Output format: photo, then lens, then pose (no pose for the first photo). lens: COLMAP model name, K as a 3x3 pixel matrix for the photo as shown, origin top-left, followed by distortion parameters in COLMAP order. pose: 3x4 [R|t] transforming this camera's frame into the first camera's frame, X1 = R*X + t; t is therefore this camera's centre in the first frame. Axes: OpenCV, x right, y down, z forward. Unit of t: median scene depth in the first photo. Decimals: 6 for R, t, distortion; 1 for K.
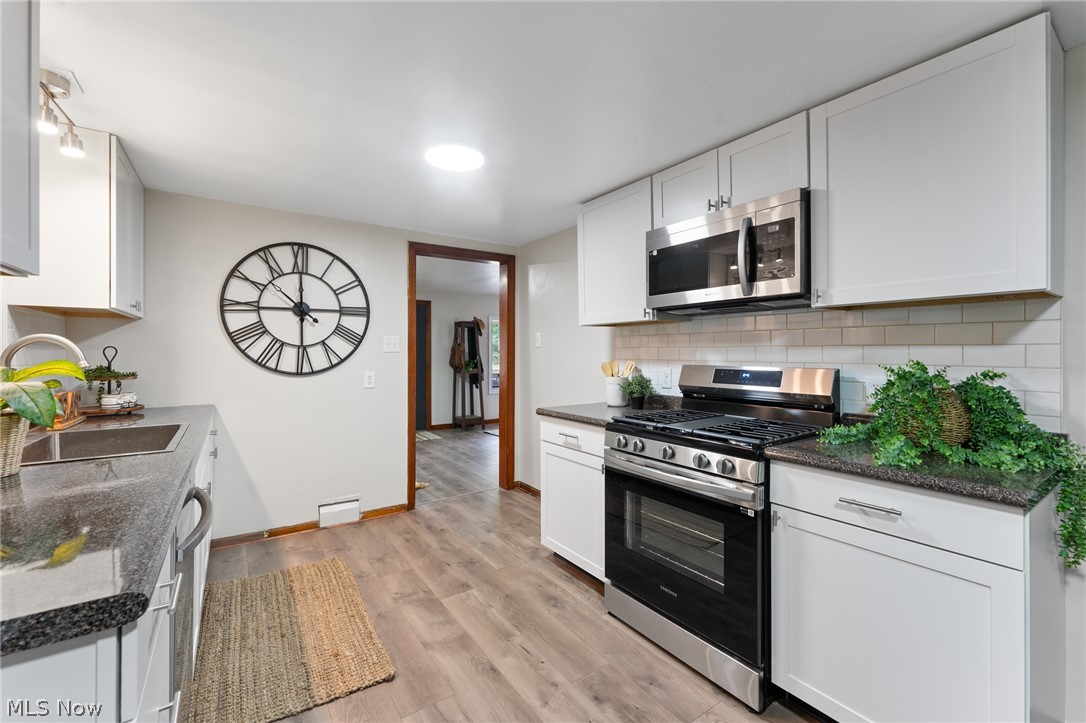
lens RADIAL K [[449.3, 0, 543.0], [0, 449.3, 351.5], [0, 0, 1]] dist [-0.000462, -0.000038]
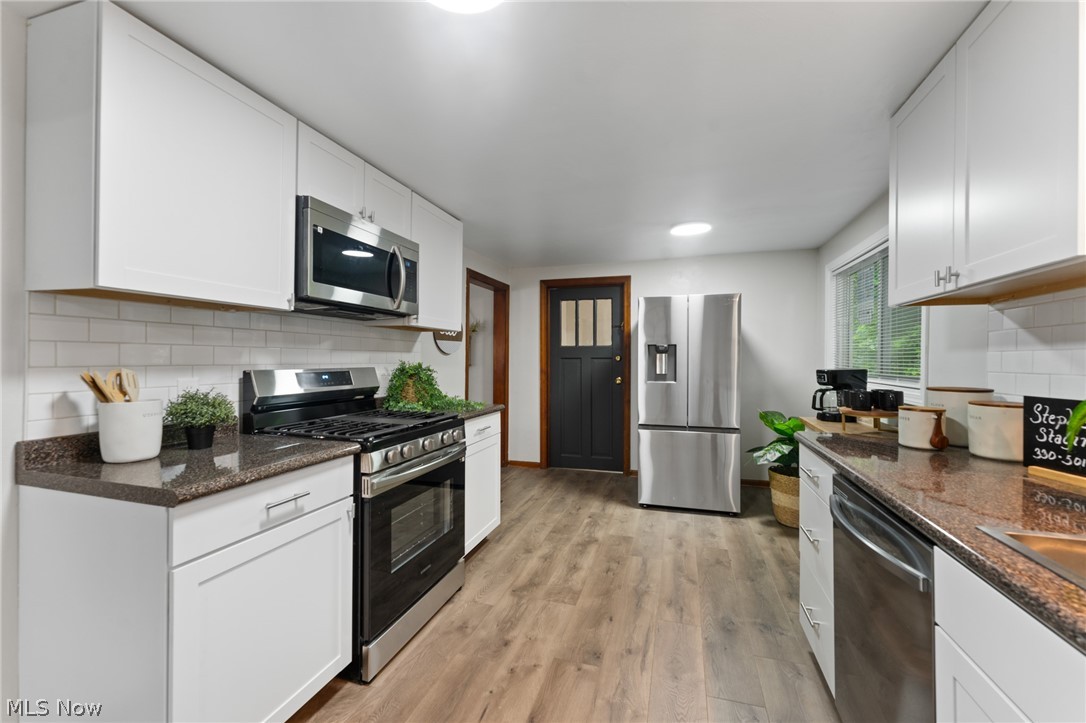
lens RADIAL K [[439.8, 0, 542.0], [0, 439.8, 357.5], [0, 0, 1]] dist [0.001438, 0.000150]
pose [[-0.608458, 0.001185, 0.793585, -0.759391], [-0.002714, 0.999990, -0.003574, 0.012765], [-0.793581, -0.004328, -0.608449, 1.433347]]
